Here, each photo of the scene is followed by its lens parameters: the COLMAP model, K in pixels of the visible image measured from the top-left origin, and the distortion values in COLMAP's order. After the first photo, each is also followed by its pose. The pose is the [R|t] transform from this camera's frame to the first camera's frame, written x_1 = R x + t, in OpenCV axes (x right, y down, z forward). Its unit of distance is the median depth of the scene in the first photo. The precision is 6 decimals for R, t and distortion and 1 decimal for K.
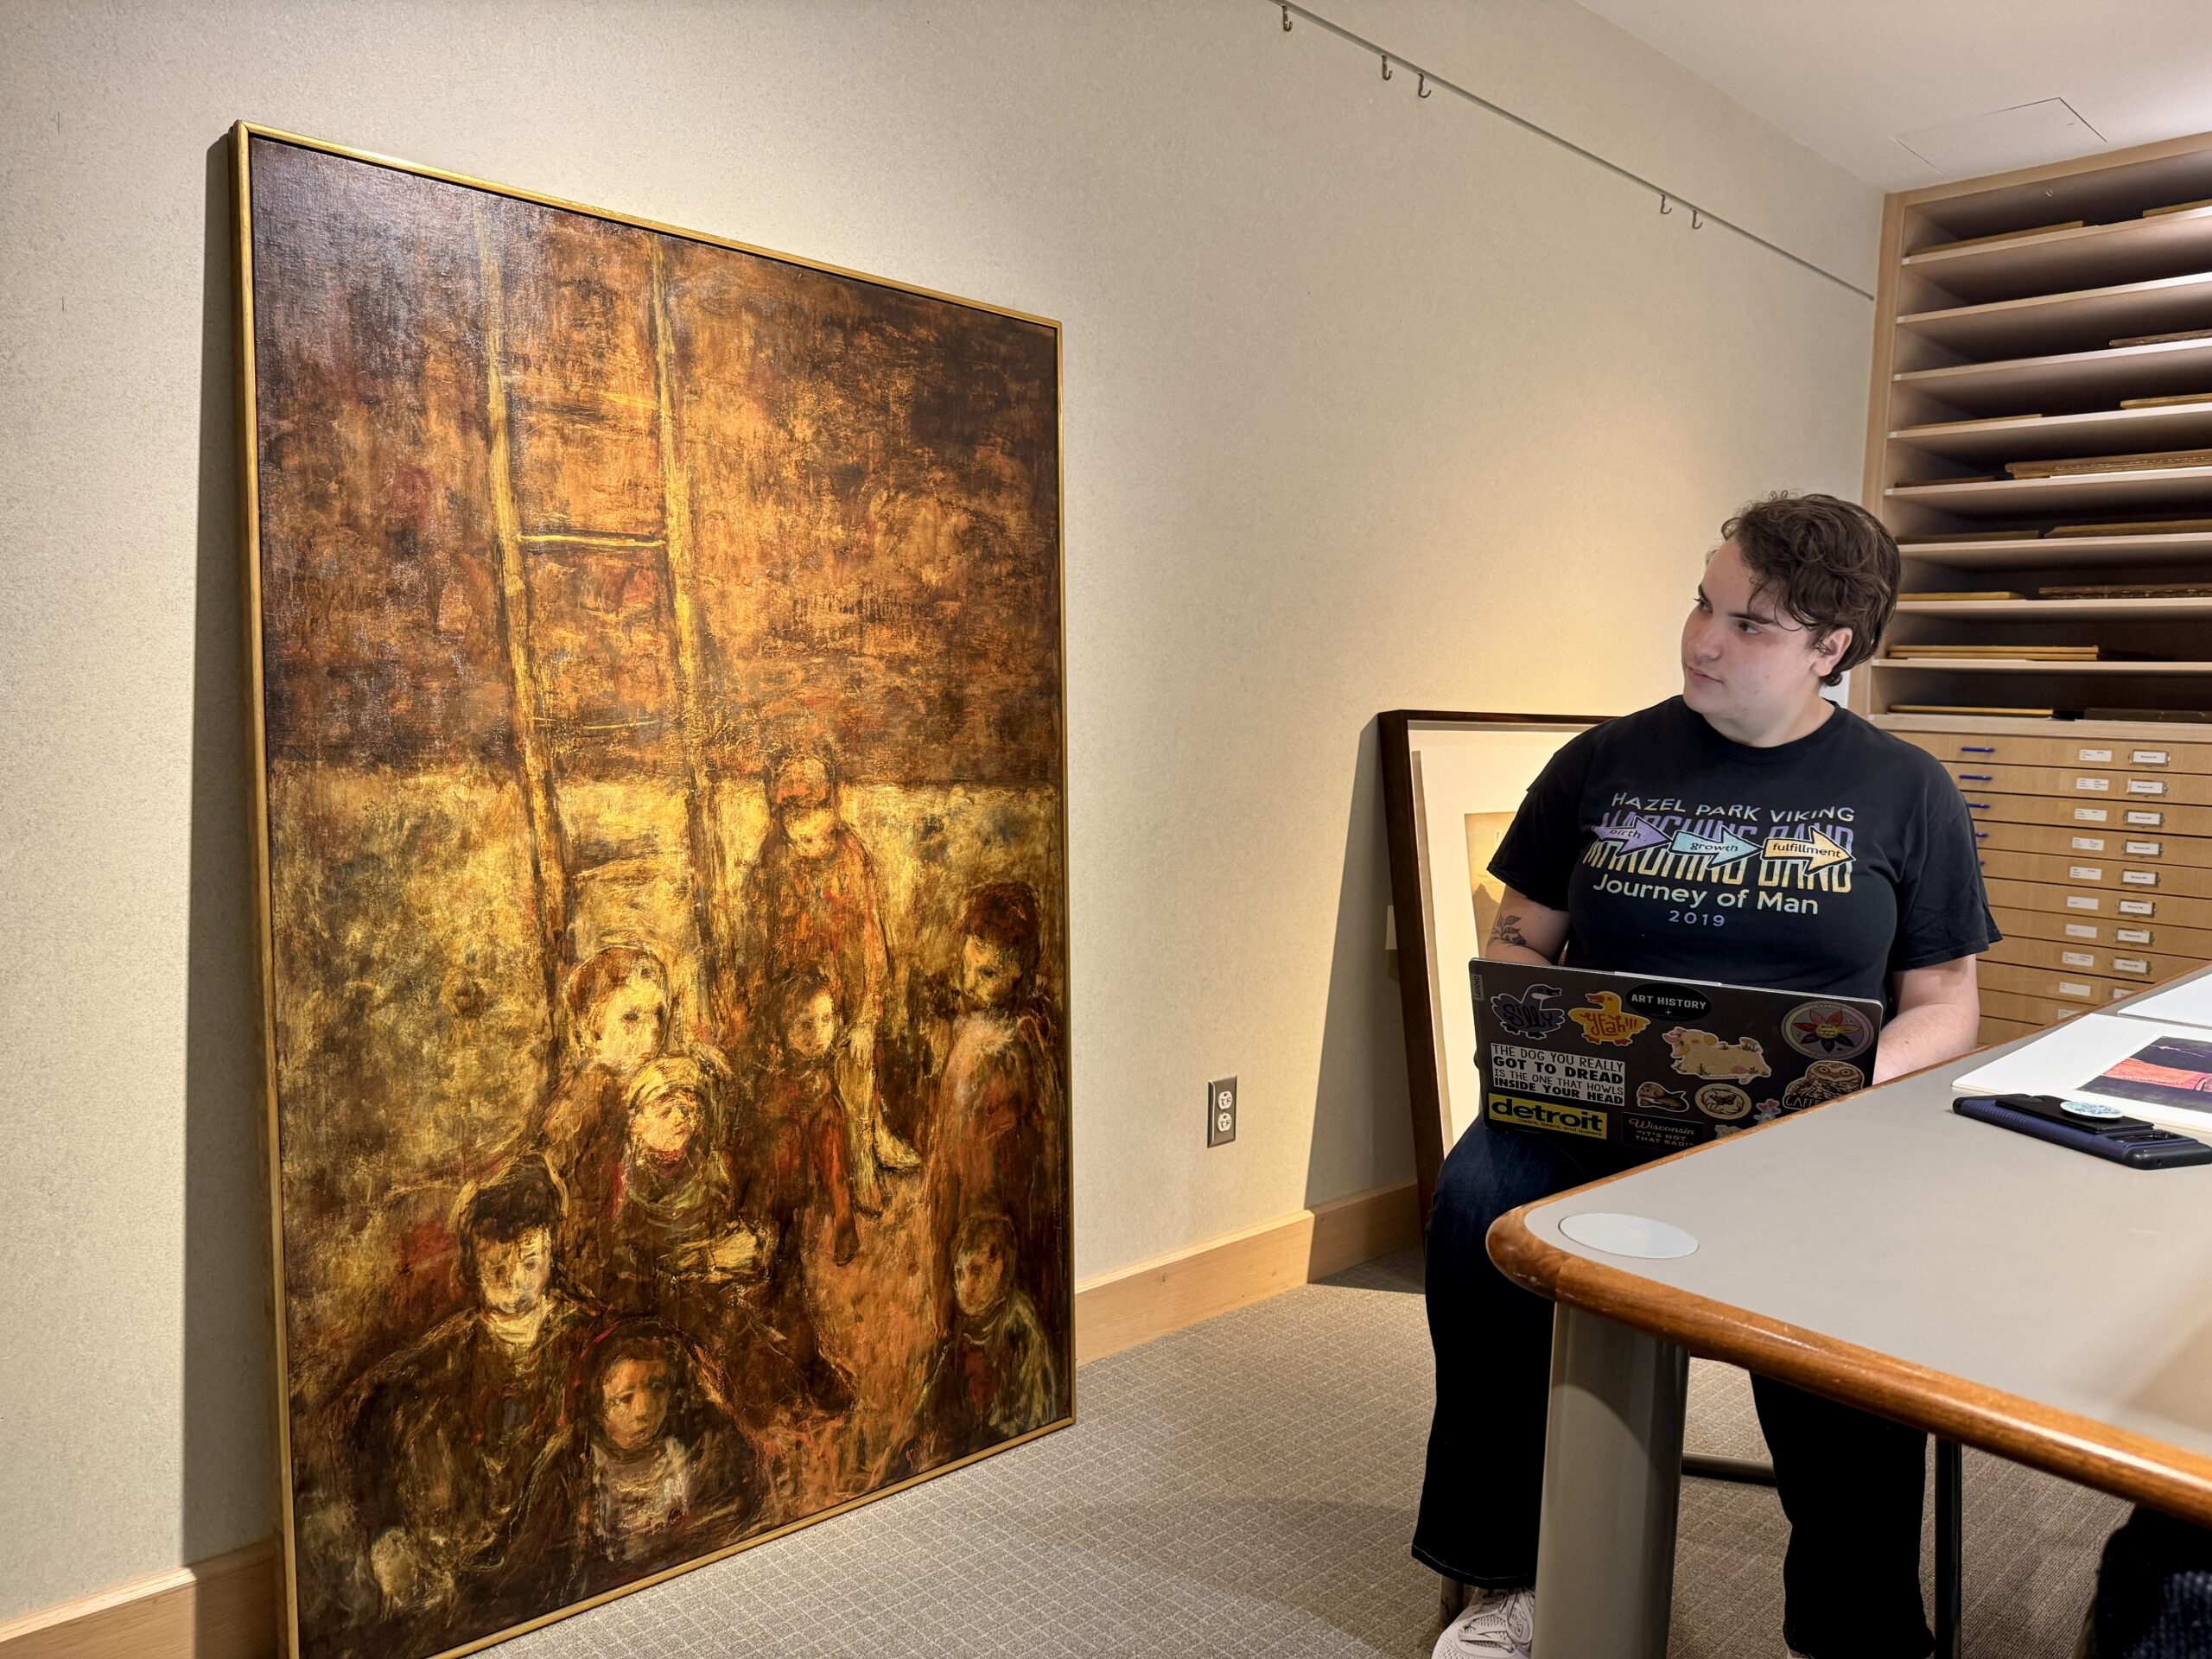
lens RADIAL K [[1609.2, 0, 1111.0], [0, 1609.2, 835.6], [0, 0, 1]] dist [-0.003923, -0.002376]
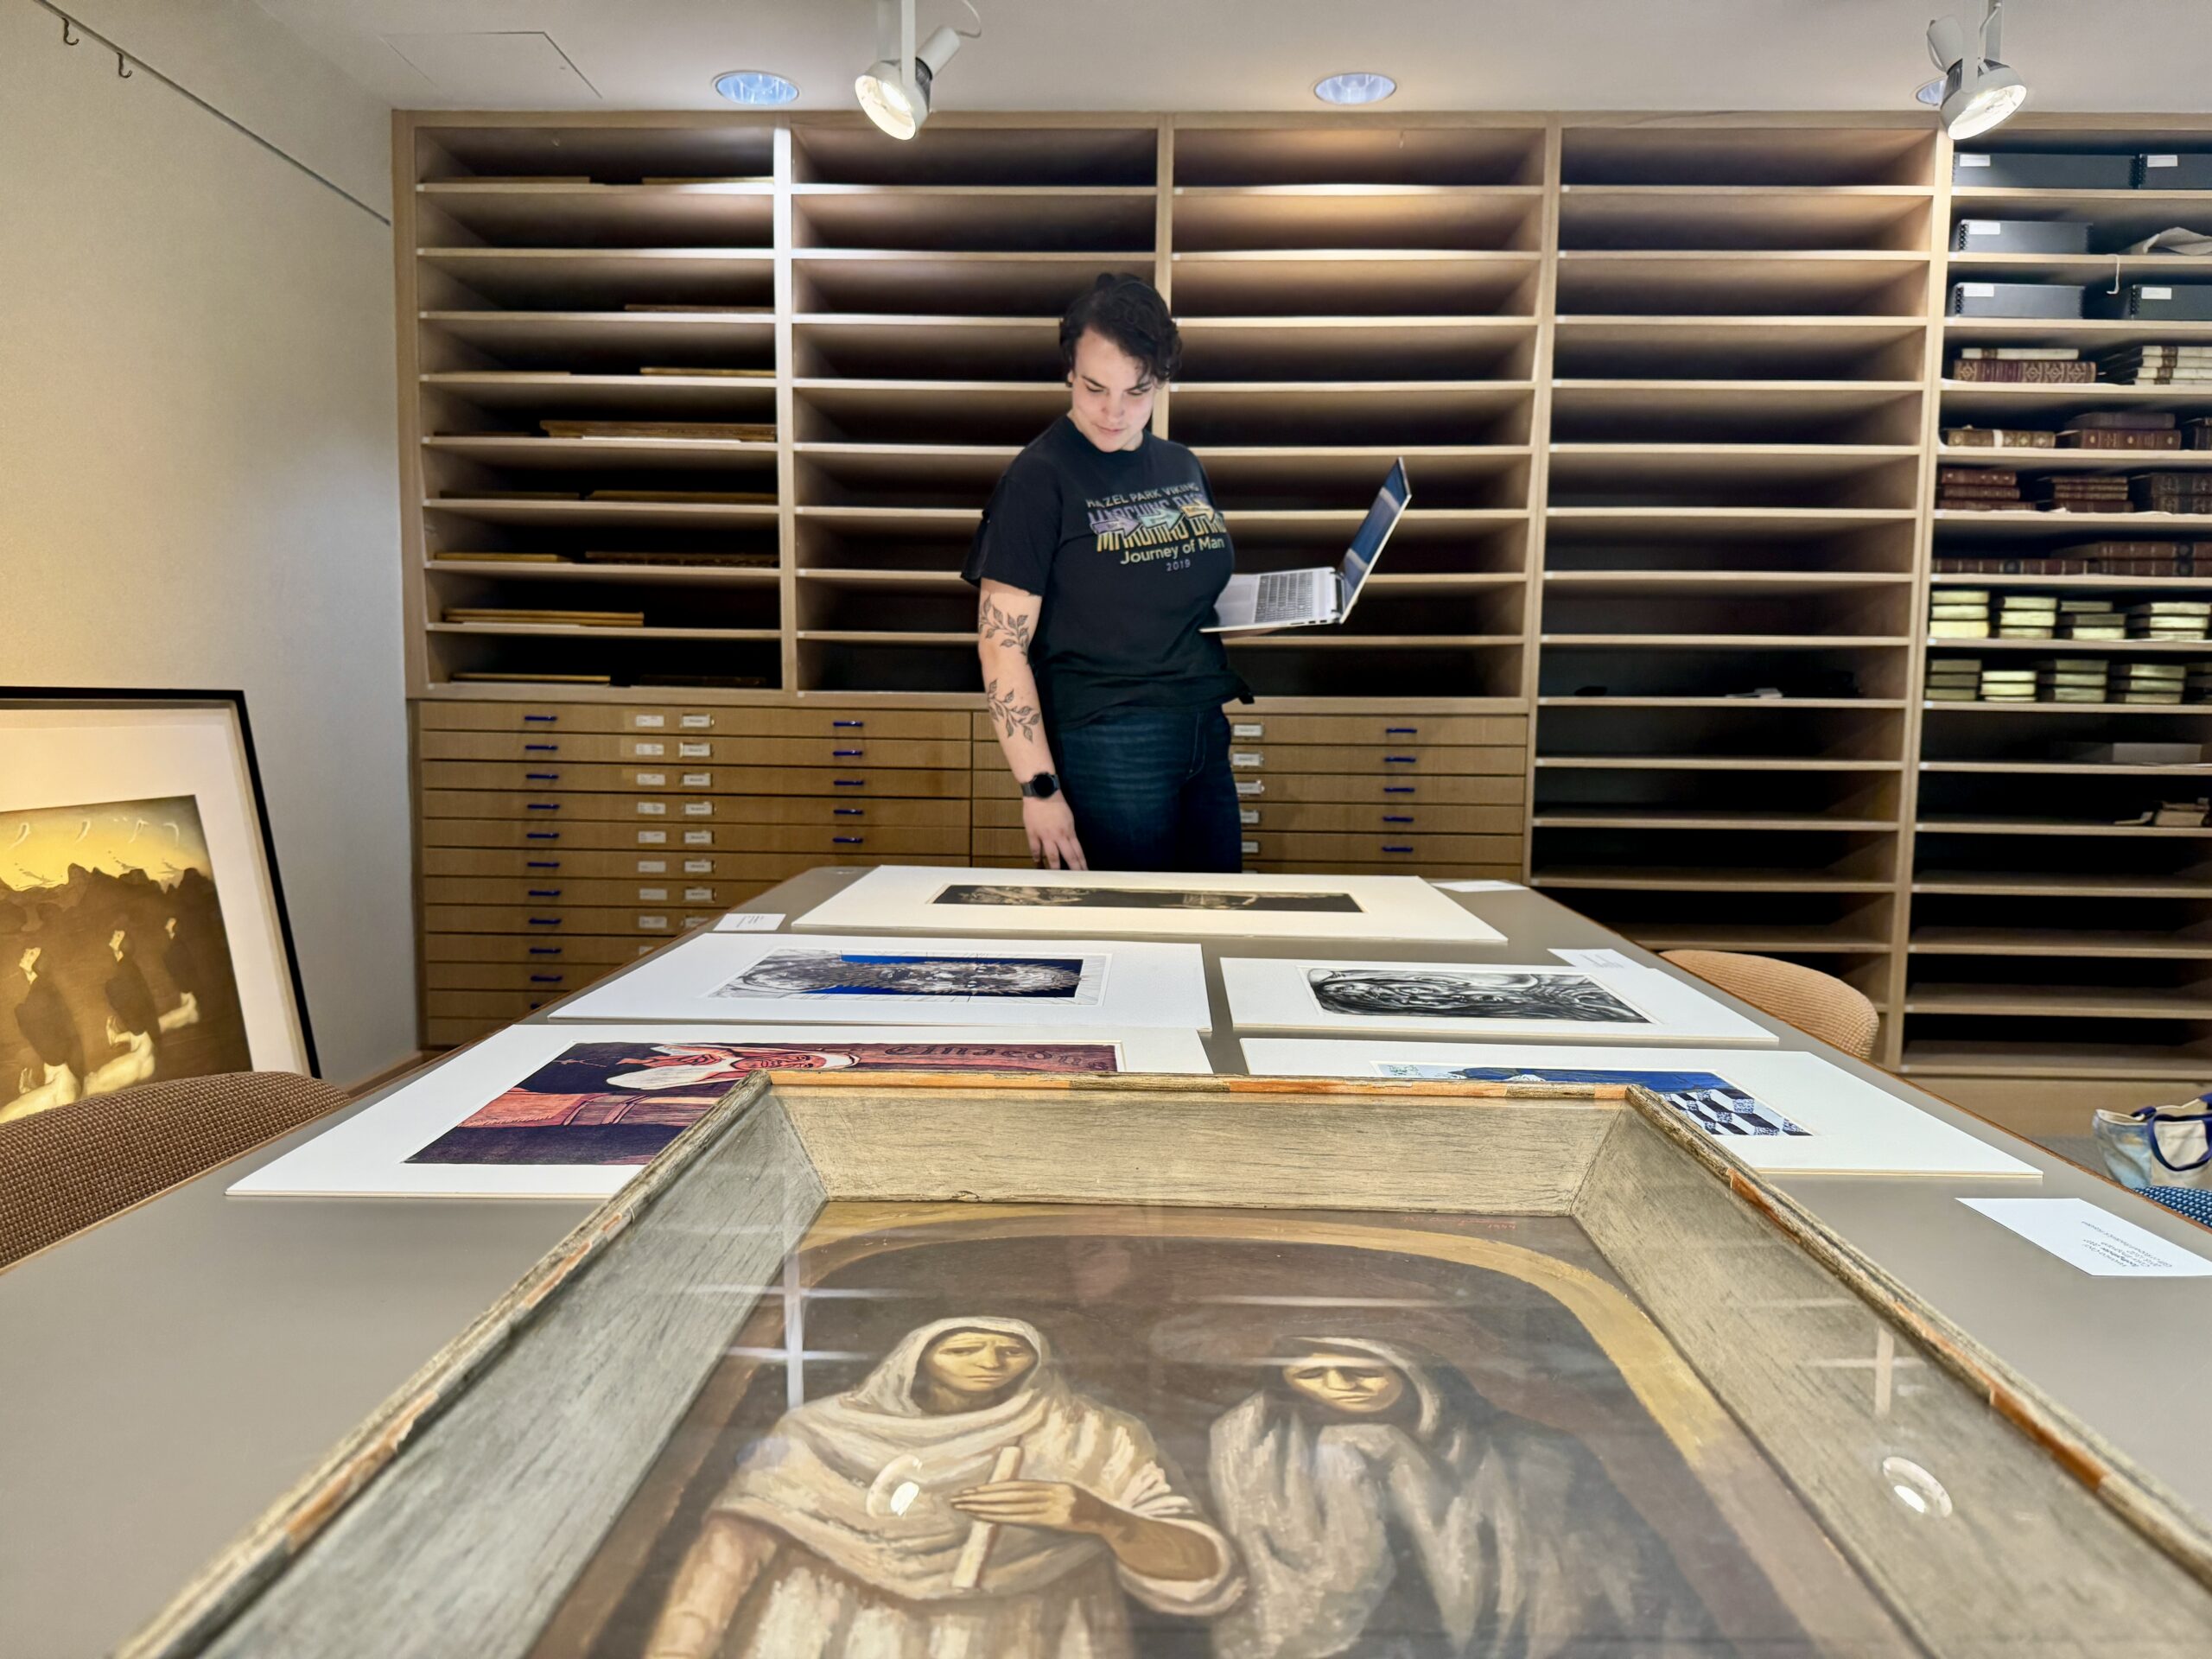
lens RADIAL K [[1609.2, 0, 1105.7], [0, 1609.2, 832.8], [0, 0, 1]] dist [-0.003923, -0.002376]
pose [[0.713107, -0.075433, 0.696985, 0.106248], [0.065822, 0.997007, 0.040560, -0.001678], [-0.697959, 0.016953, 0.715937, 0.076124]]
